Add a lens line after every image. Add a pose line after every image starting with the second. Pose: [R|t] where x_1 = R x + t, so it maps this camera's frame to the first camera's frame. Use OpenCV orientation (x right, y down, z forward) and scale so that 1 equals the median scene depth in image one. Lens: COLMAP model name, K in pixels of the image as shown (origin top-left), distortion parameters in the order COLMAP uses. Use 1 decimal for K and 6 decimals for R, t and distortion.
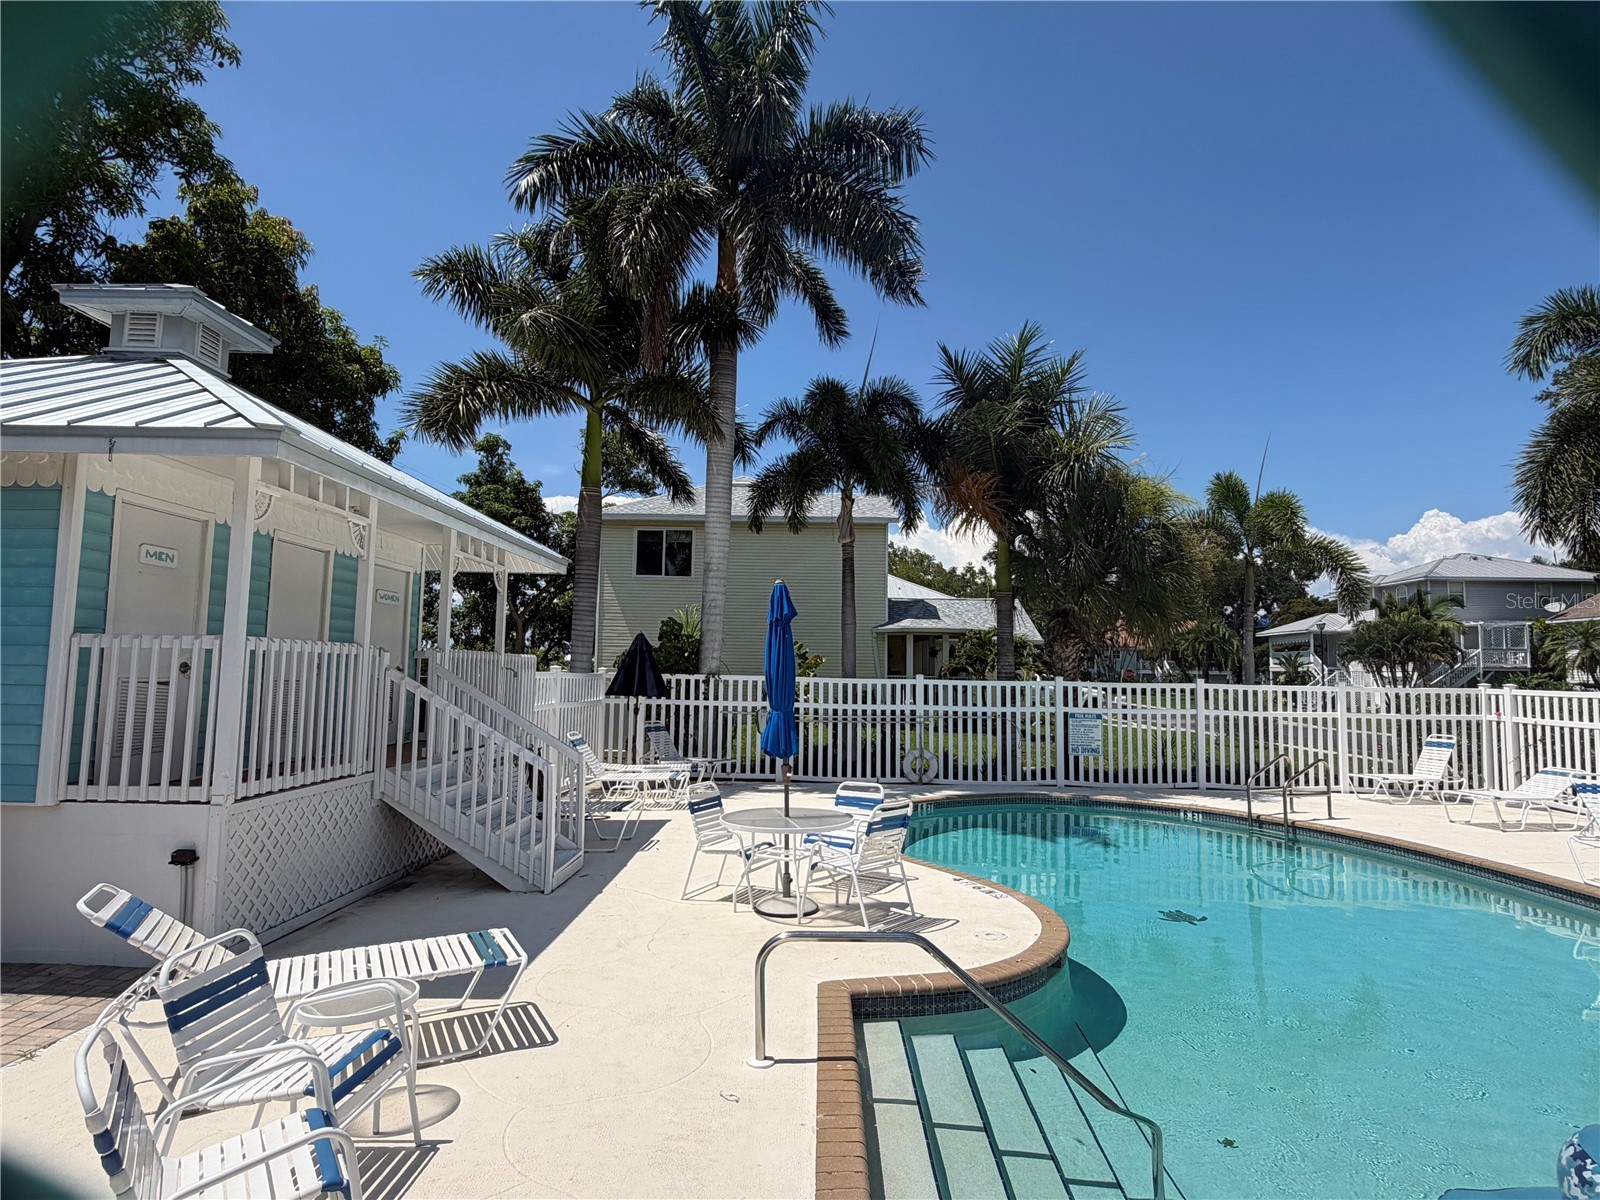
lens RADIAL K [[847.8, 0, 805.6], [0, 847.8, 601.8], [0, 0, 1]] dist [-0.000339, 0.000565]
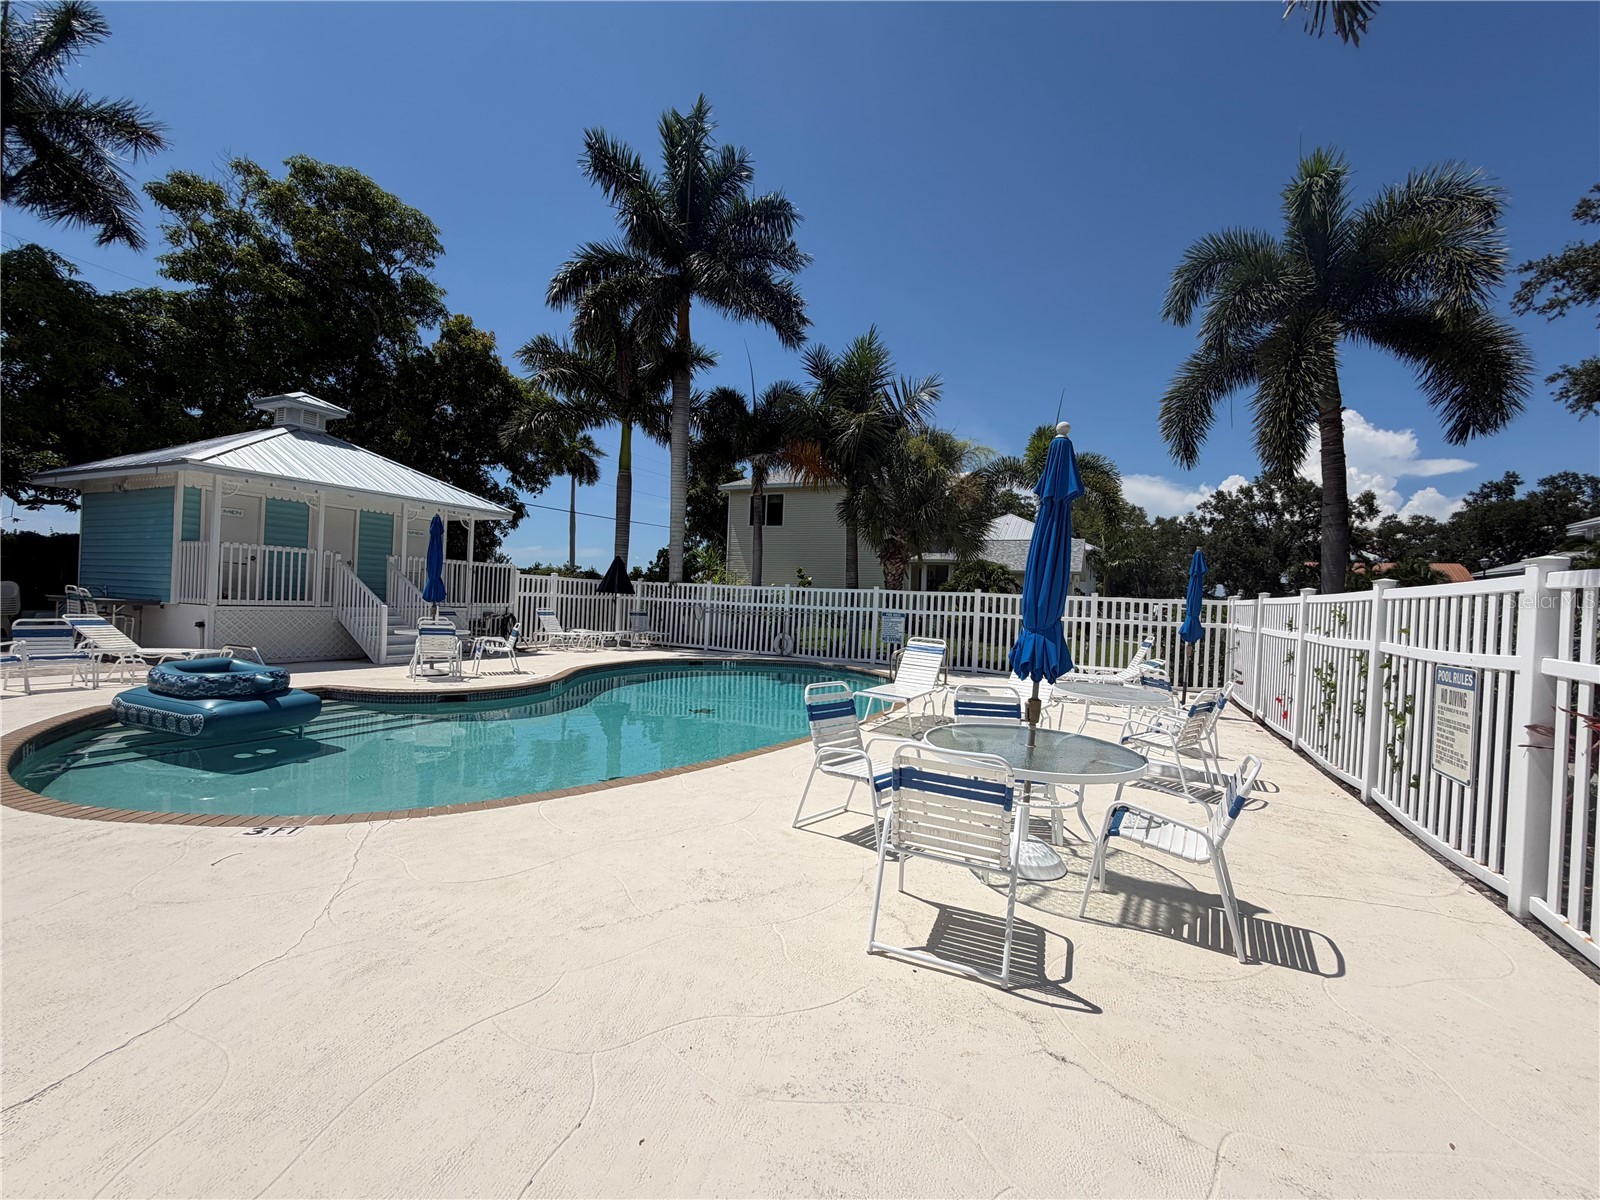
lens RADIAL K [[641.8, 0, 798.8], [0, 641.8, 597.6], [0, 0, 1]] dist [0.001210, 0.000015]
pose [[0.908937, 0.019181, -0.416491, 0.625243], [0.009857, 0.997673, 0.067458, 0.034280], [0.416816, -0.065421, 0.906634, -0.013189]]
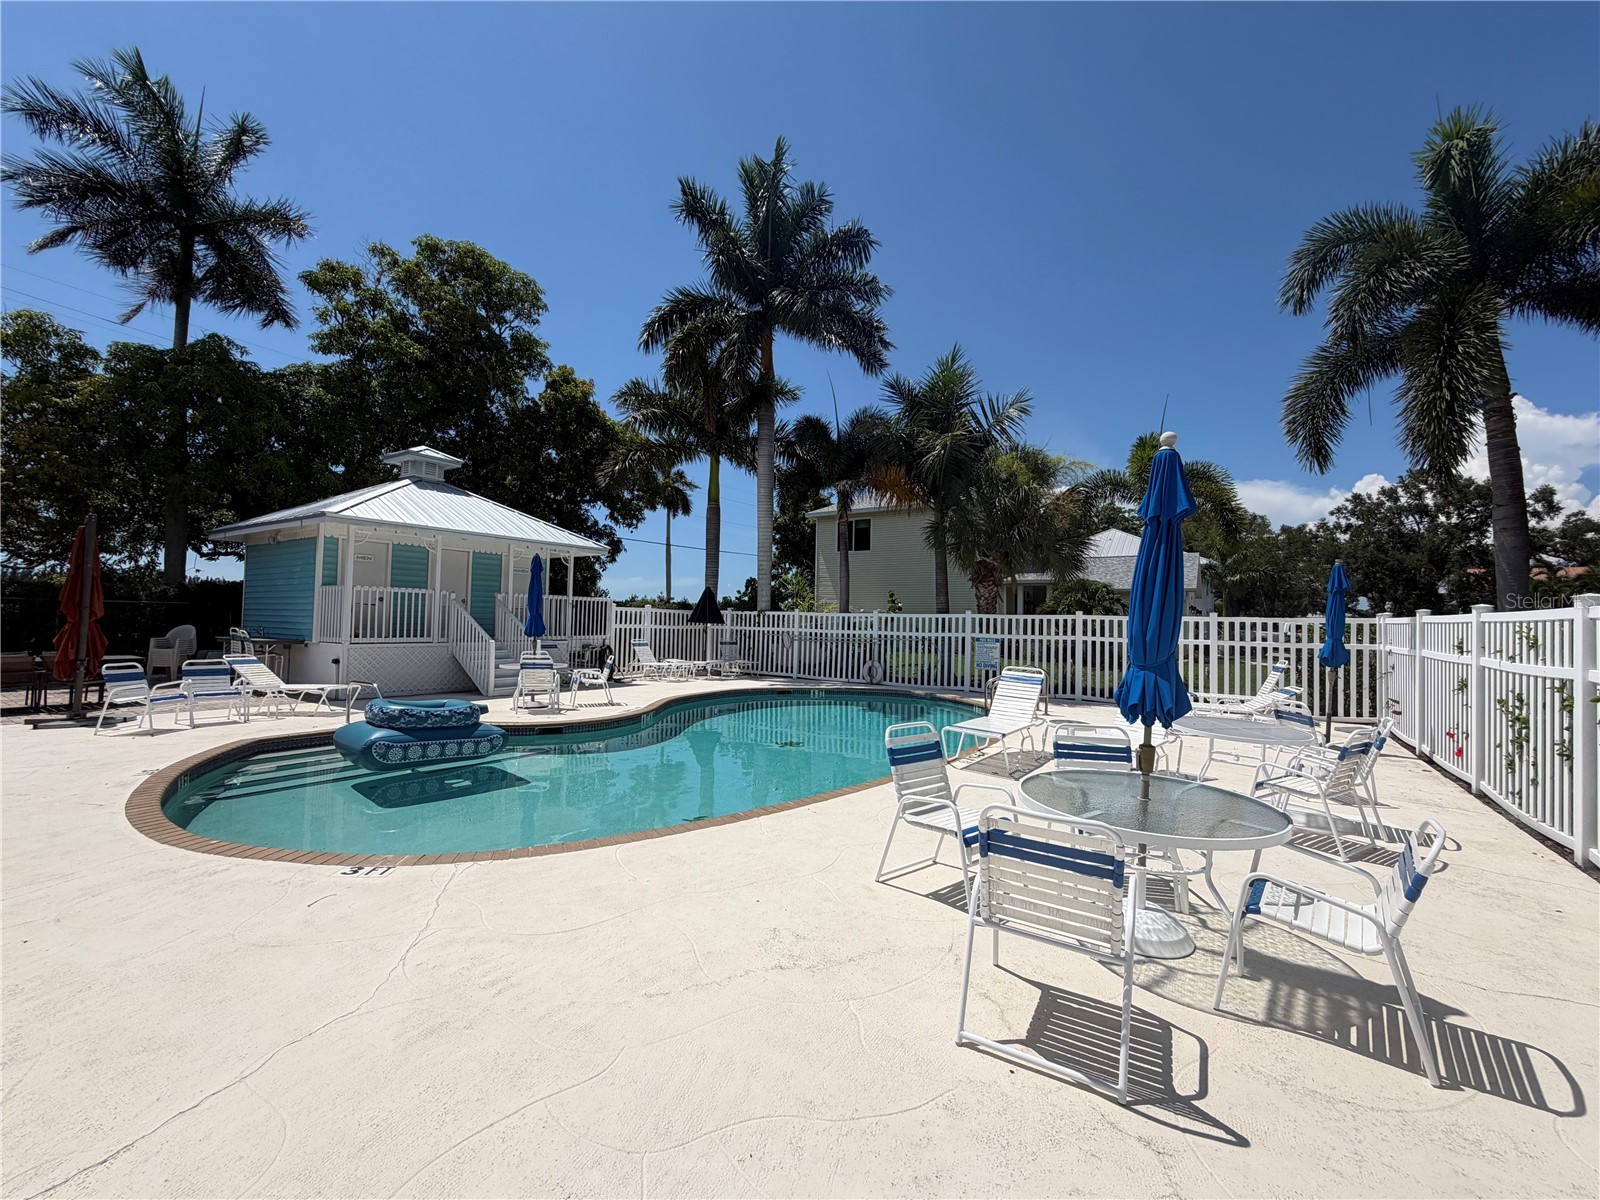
lens RADIAL K [[641.8, 0, 802.4], [0, 641.8, 598.5], [0, 0, 1]] dist [0.001210, 0.000015]
pose [[0.843762, -0.018985, -0.536382, 0.624705], [0.039936, 0.998825, 0.027469, 0.030647], [0.535230, -0.044598, 0.843528, 0.002029]]
